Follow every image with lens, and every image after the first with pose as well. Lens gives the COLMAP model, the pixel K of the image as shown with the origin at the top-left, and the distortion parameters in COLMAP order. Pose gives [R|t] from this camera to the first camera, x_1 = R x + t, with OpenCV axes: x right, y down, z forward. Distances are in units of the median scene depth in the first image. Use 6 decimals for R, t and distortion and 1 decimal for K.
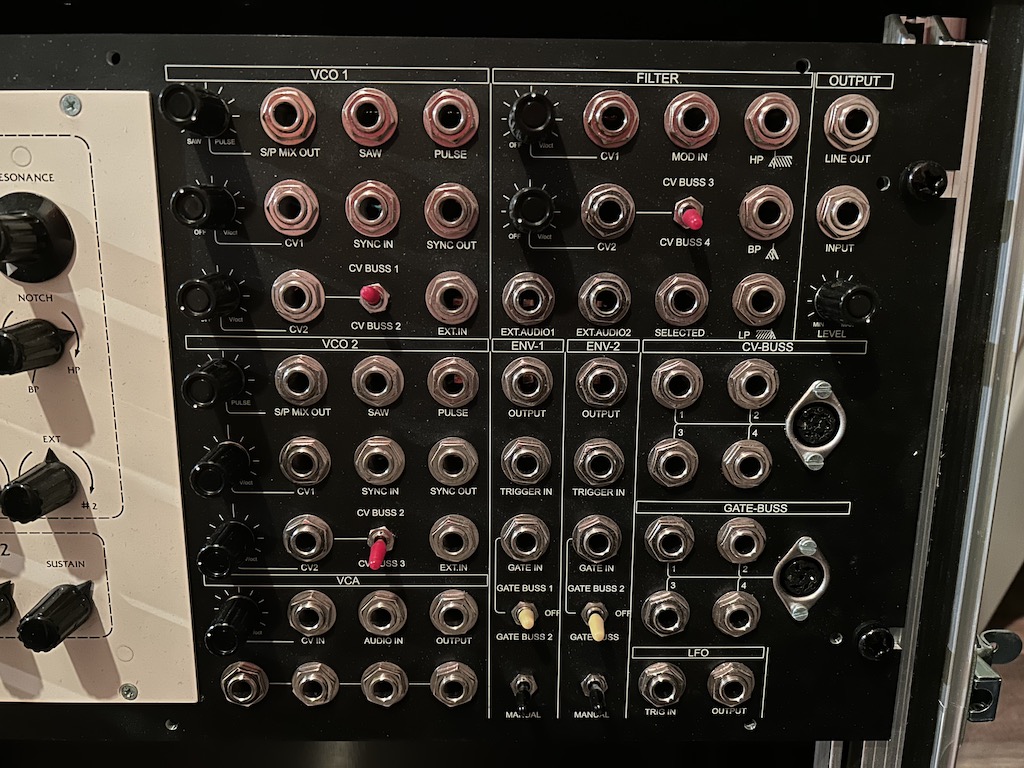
lens RADIAL K [[779.9, 0, 510.5], [0, 779.9, 381.6], [0, 0, 1]] dist [0.028021, -0.059787]
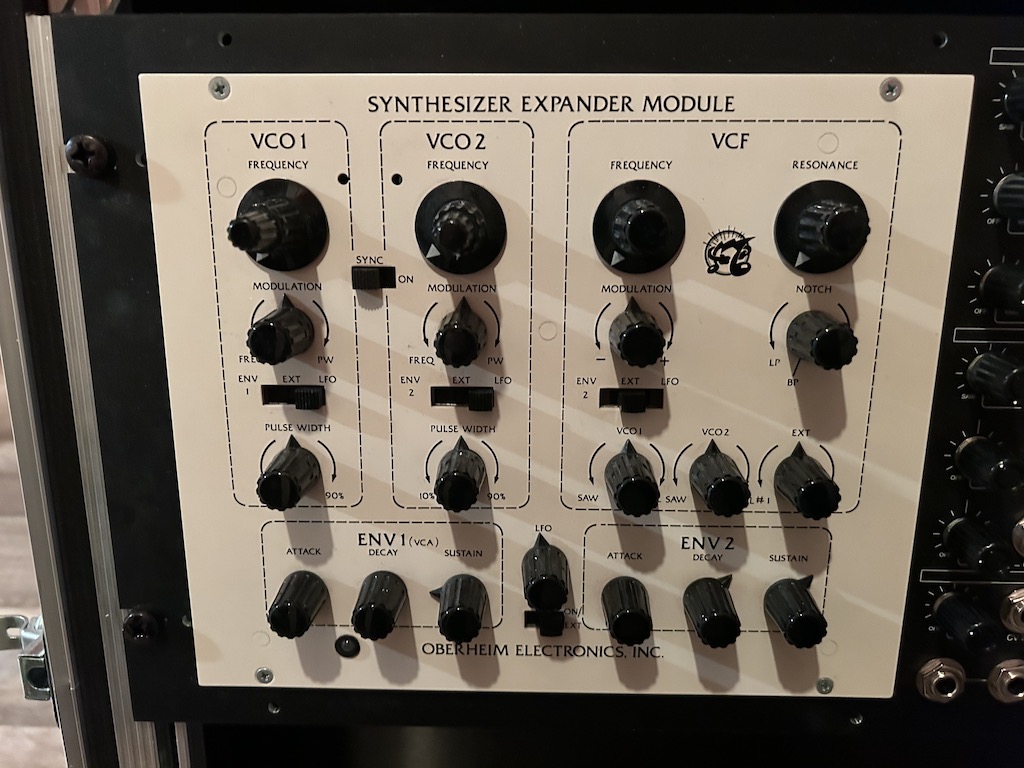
lens RADIAL K [[779.9, 0, 483.2], [0, 779.9, 387.9], [0, 0, 1]] dist [0.028021, -0.059787]
pose [[0.998206, 0.004878, -0.059680, -0.928309], [-0.002759, 0.999365, 0.035531, -0.017197], [0.059815, -0.035303, 0.997585, -0.005111]]
